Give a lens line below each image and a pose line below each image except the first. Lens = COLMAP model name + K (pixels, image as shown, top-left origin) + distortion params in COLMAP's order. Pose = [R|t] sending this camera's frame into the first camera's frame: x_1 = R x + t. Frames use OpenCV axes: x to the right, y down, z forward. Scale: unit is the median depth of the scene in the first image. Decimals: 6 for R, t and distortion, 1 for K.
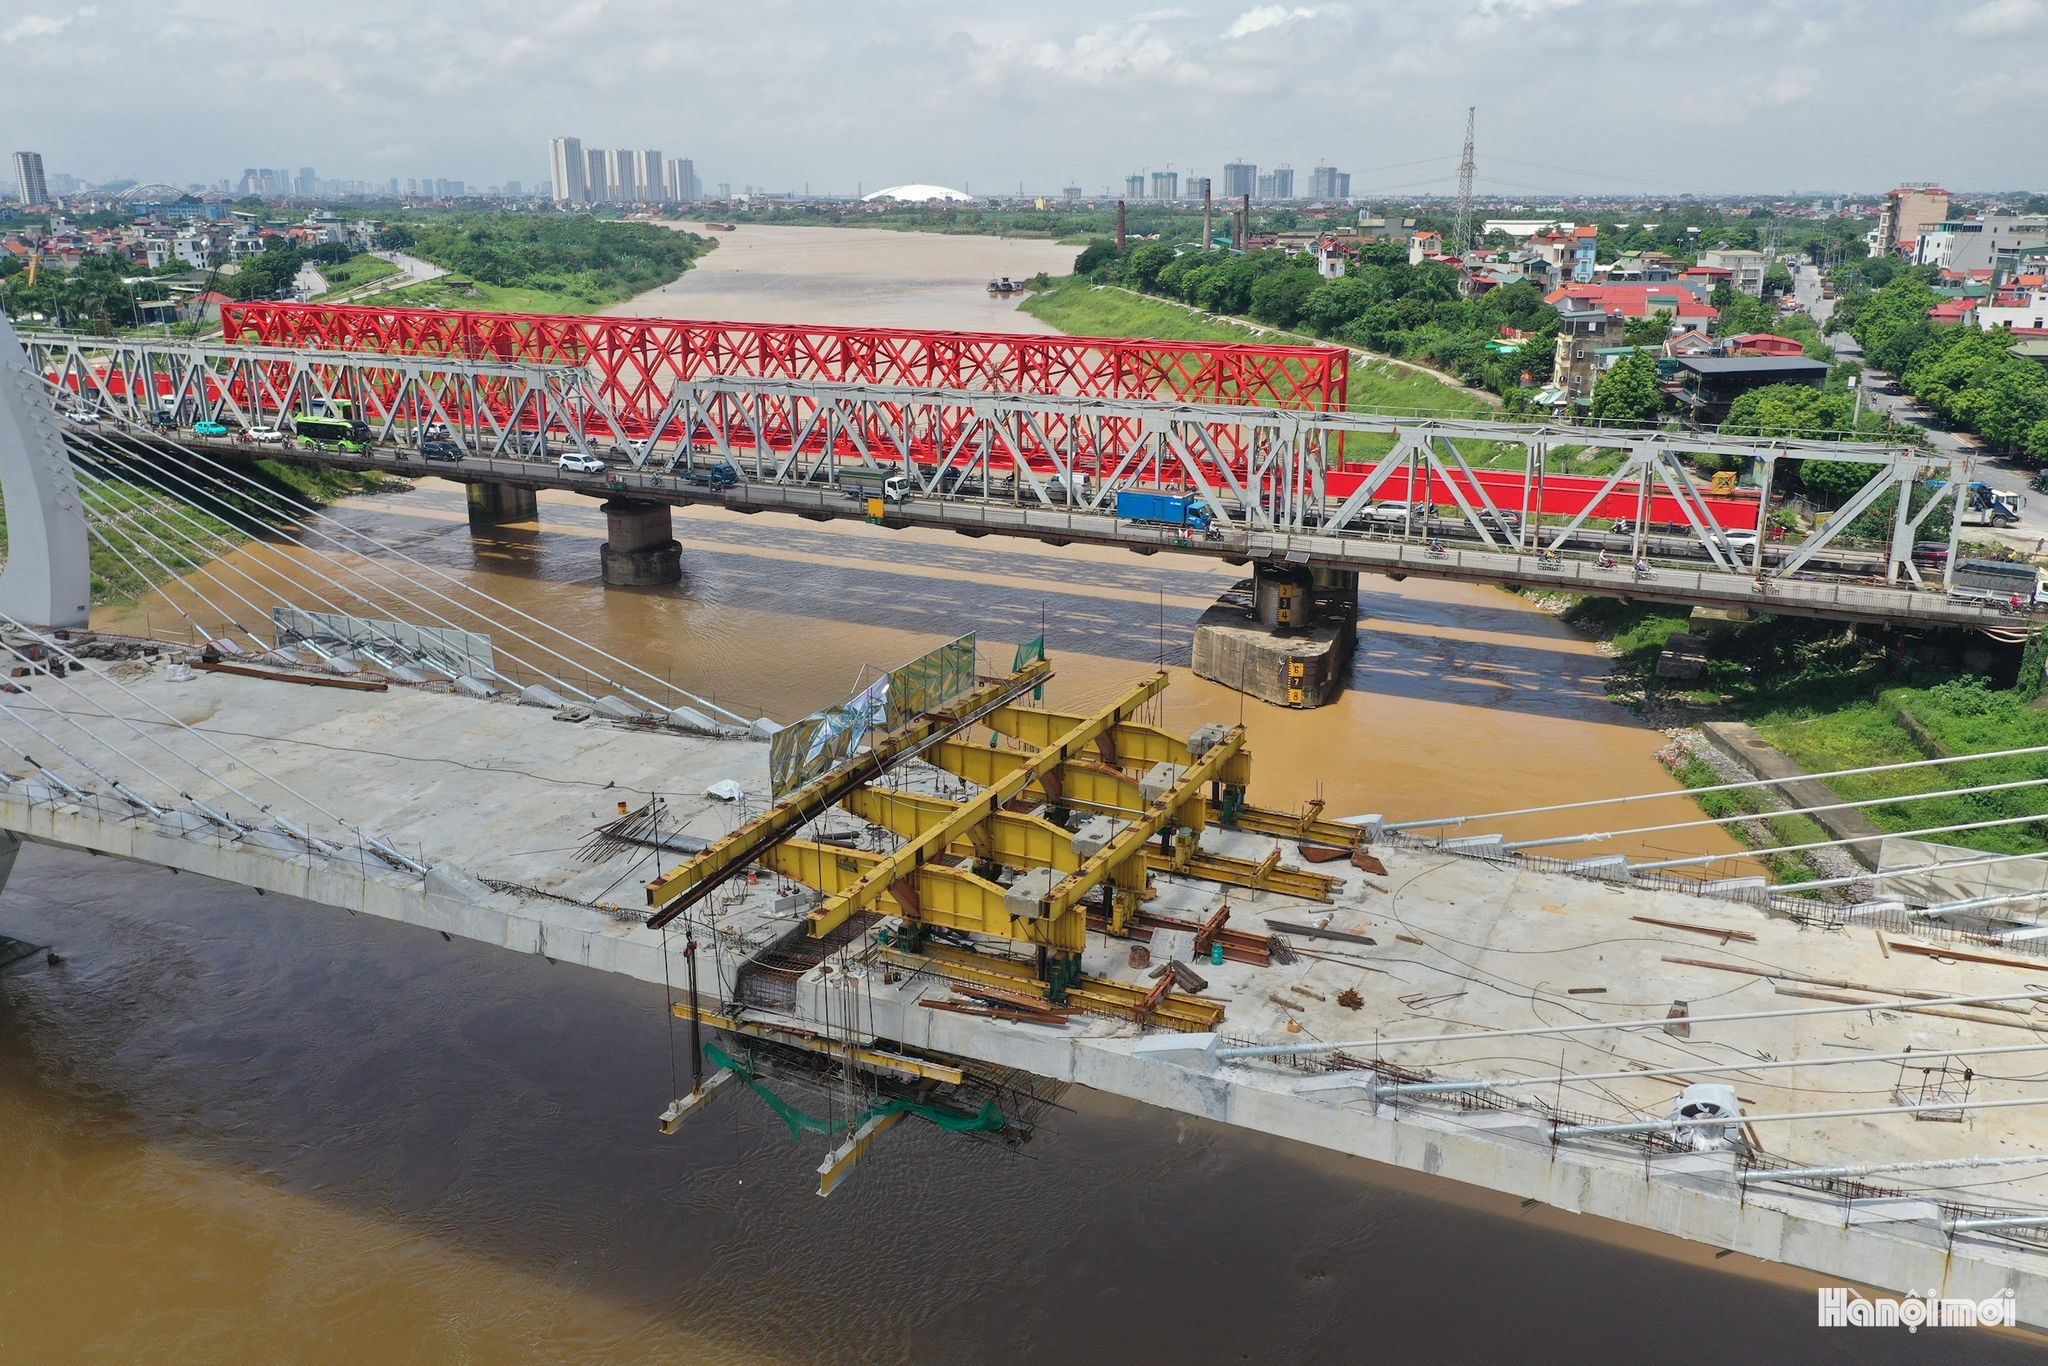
lens RADIAL K [[1624.1, 0, 1039.0], [0, 1624.1, 683.2], [0, 0, 1]] dist [0.011622, -0.000631]
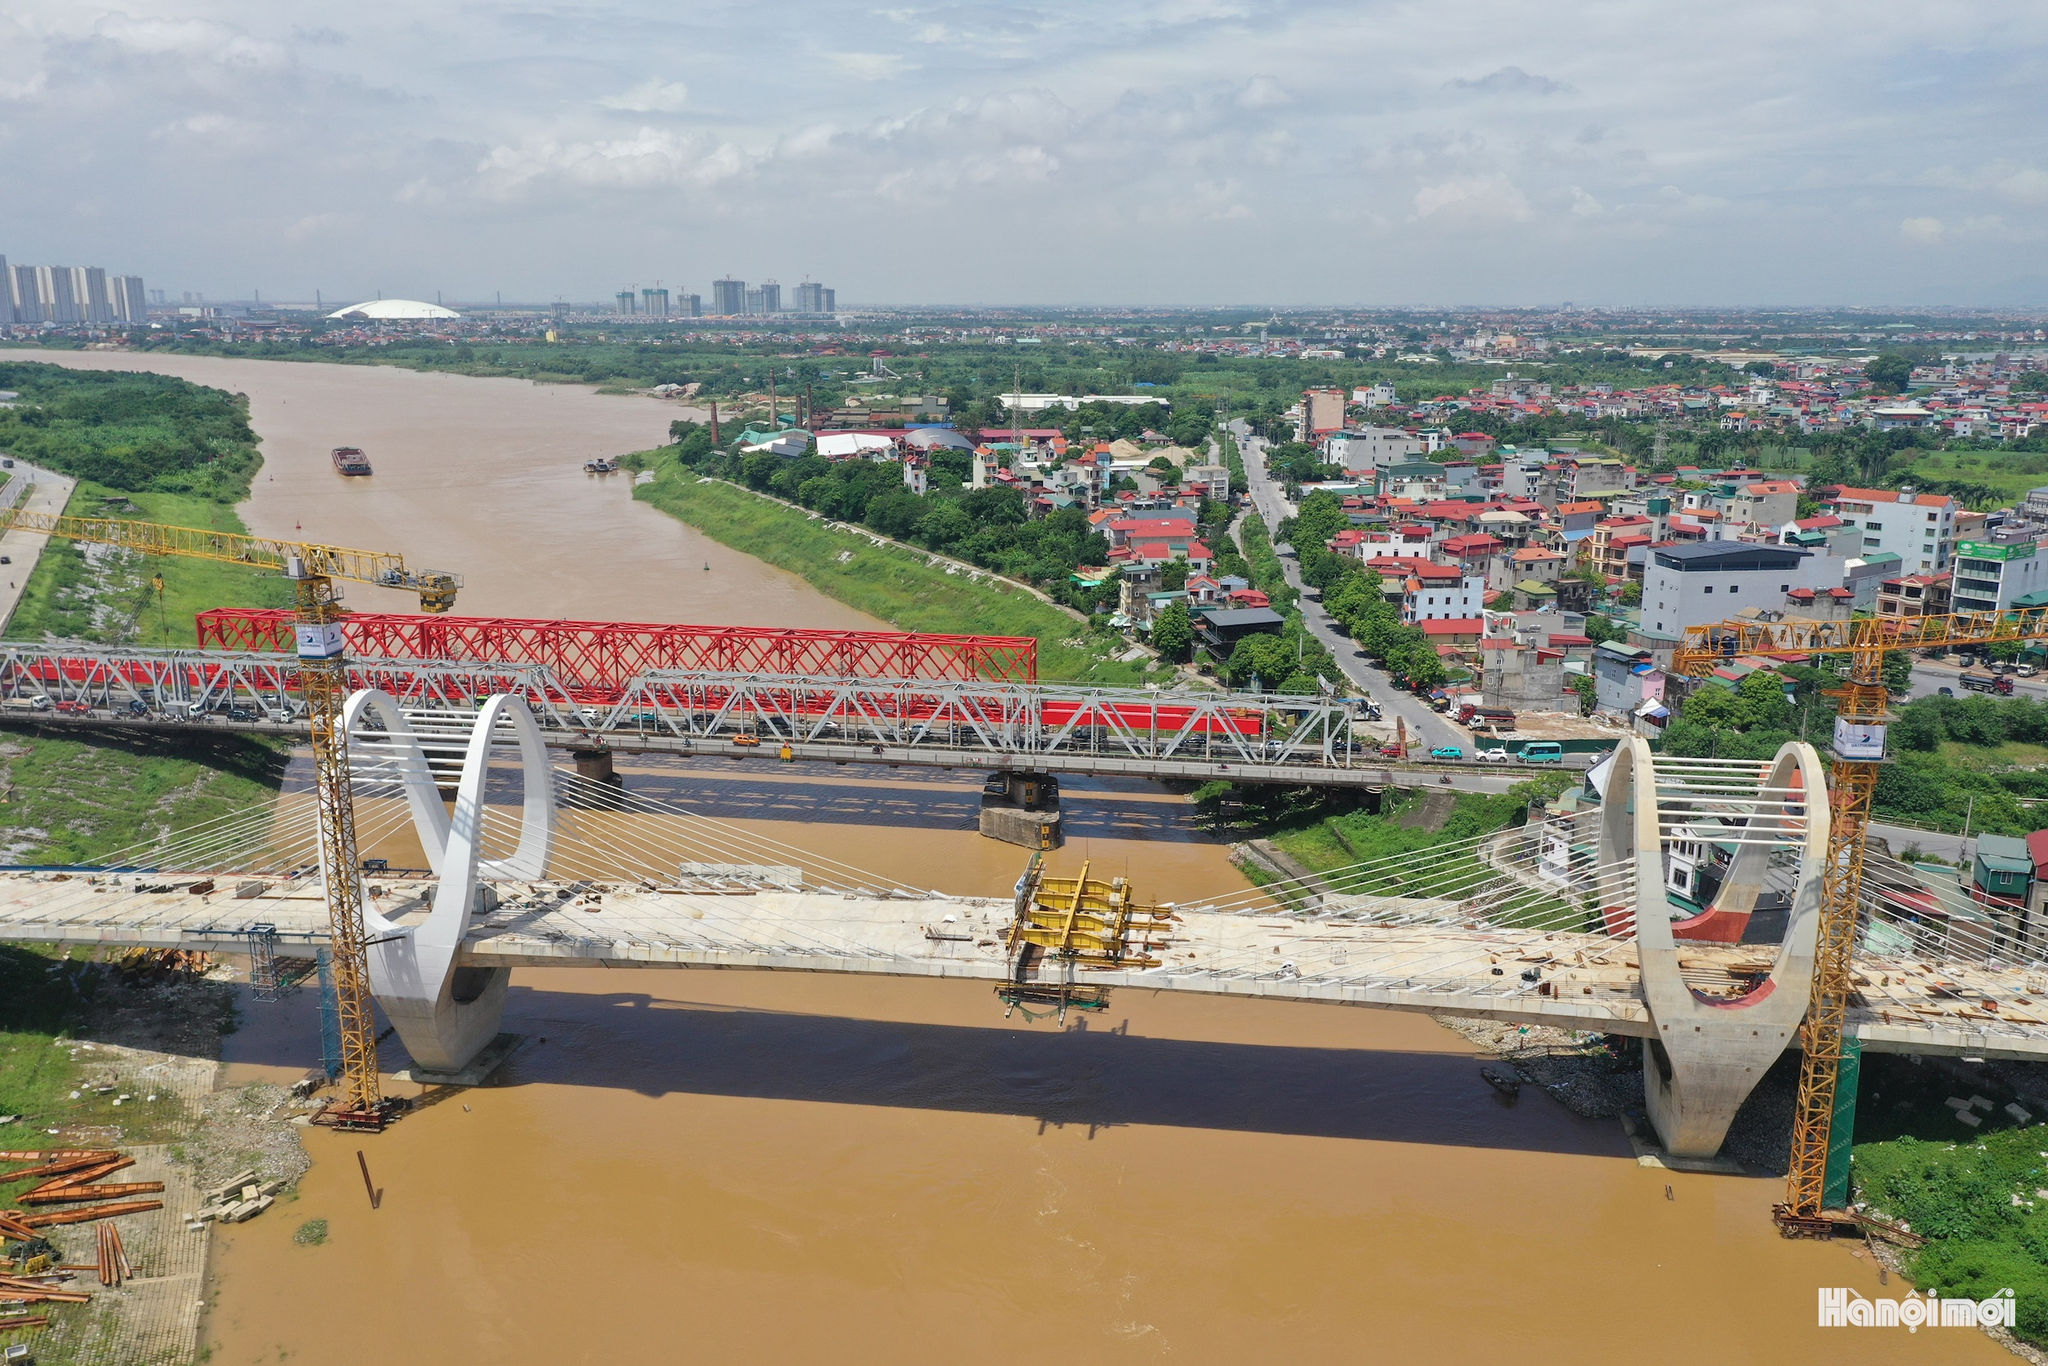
lens RADIAL K [[1624.1, 0, 1041.9], [0, 1624.1, 699.6], [0, 0, 1]] dist [0.011622, -0.000631]
pose [[0.952773, -0.068285, 0.295906, -0.129390], [0.082842, 0.995878, -0.036925, -0.029517], [-0.292165, 0.059695, 0.954503, -0.265707]]
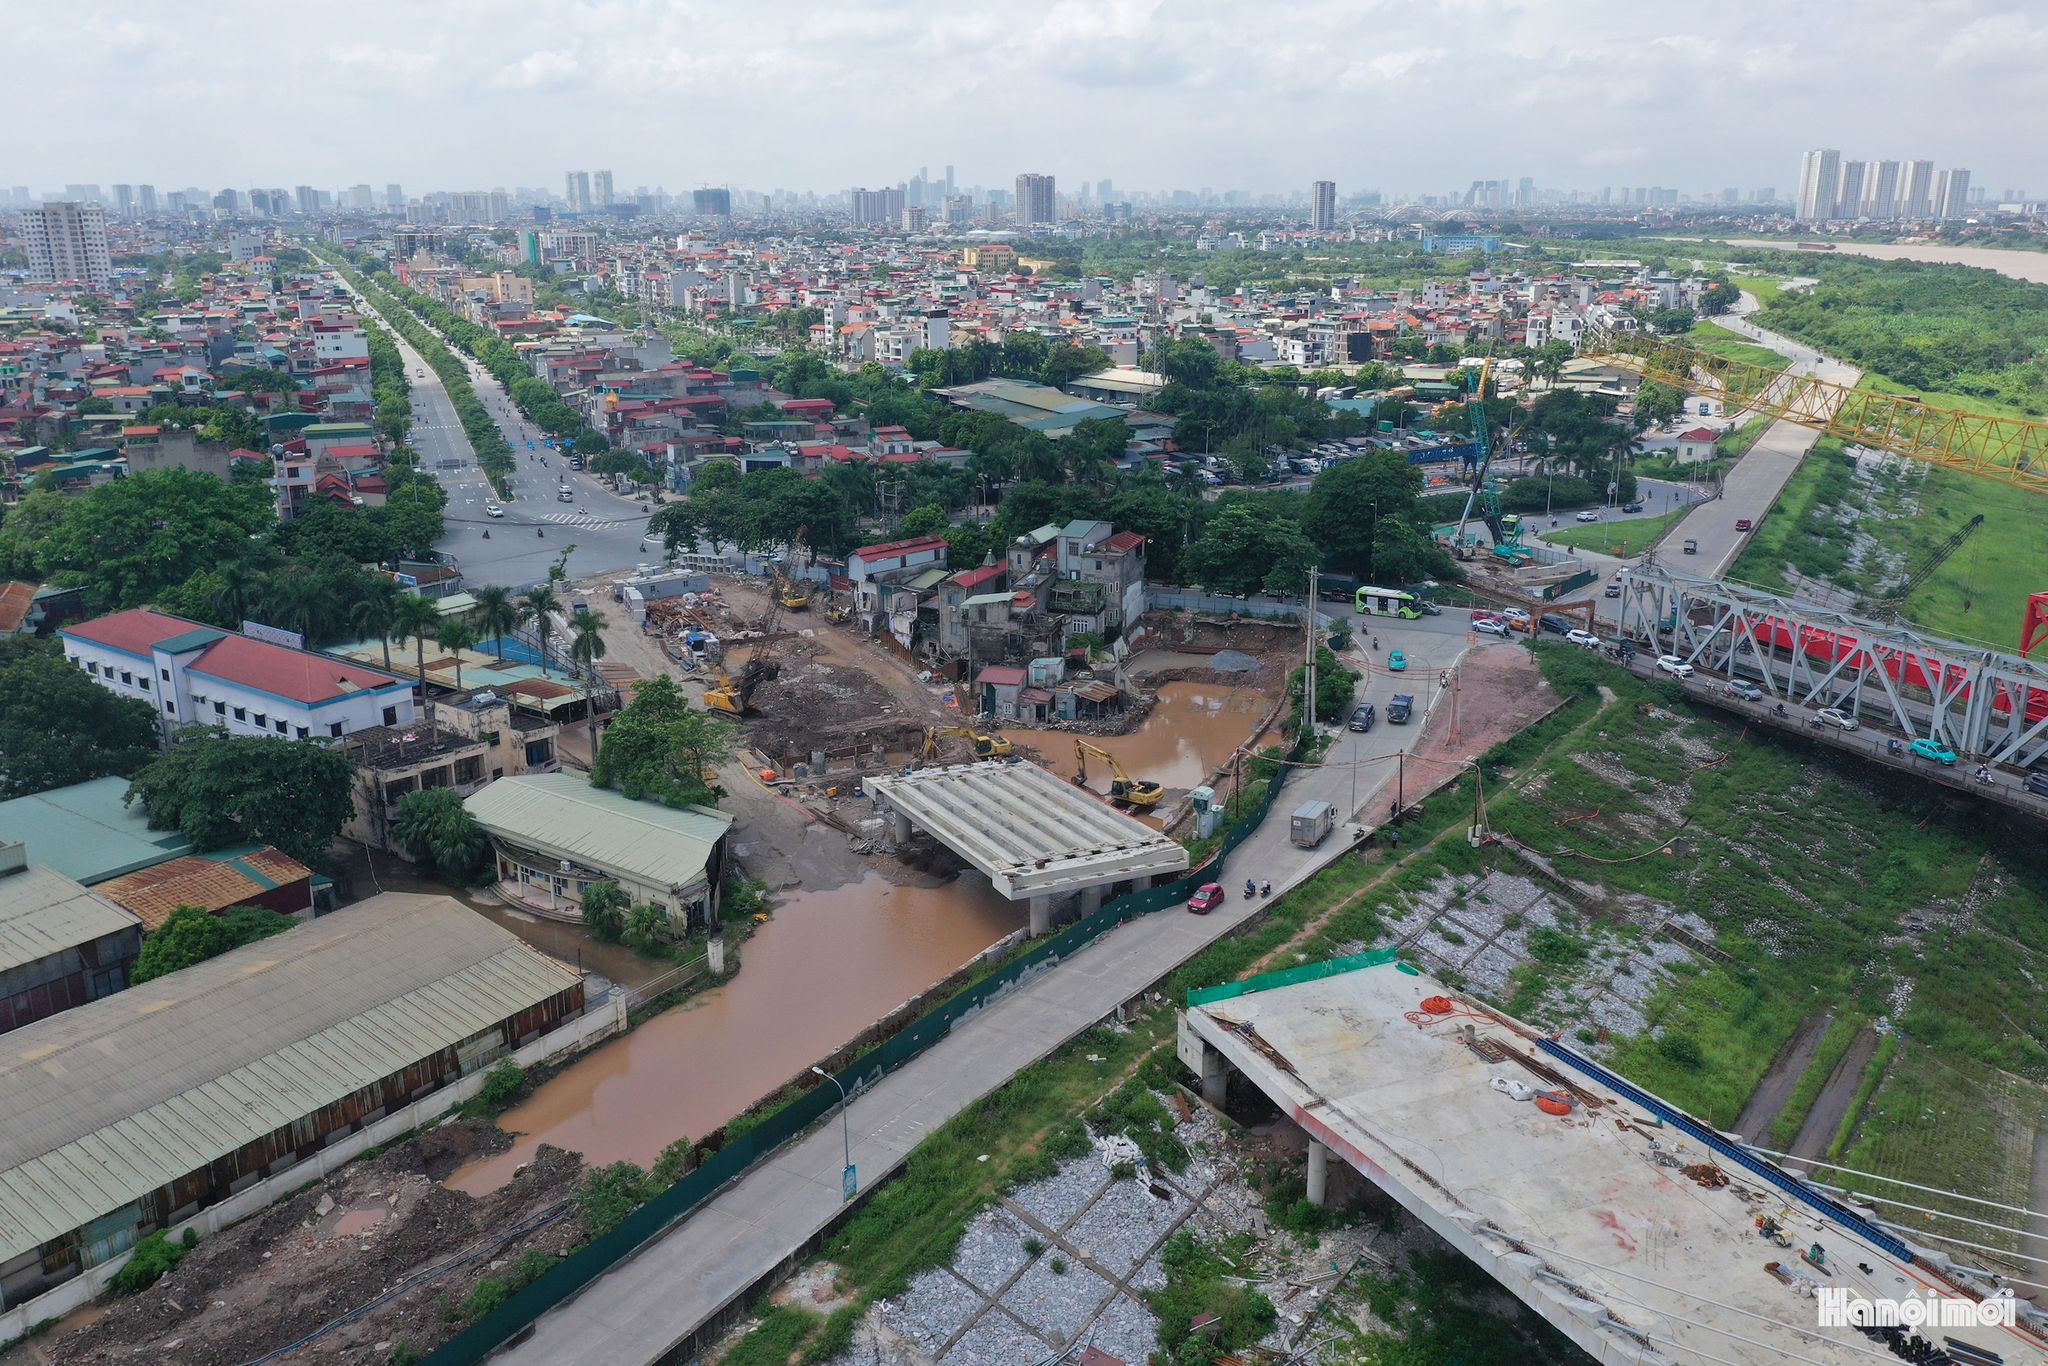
lens RADIAL K [[1624.1, 0, 1034.4], [0, 1624.1, 687.9], [0, 0, 1]] dist [0.011622, -0.000631]
pose [[0.777837, 0.177803, -0.602790, -0.212729], [-0.177334, 0.982264, 0.060904, -0.080996], [0.602928, 0.059522, 0.795572, 0.034007]]
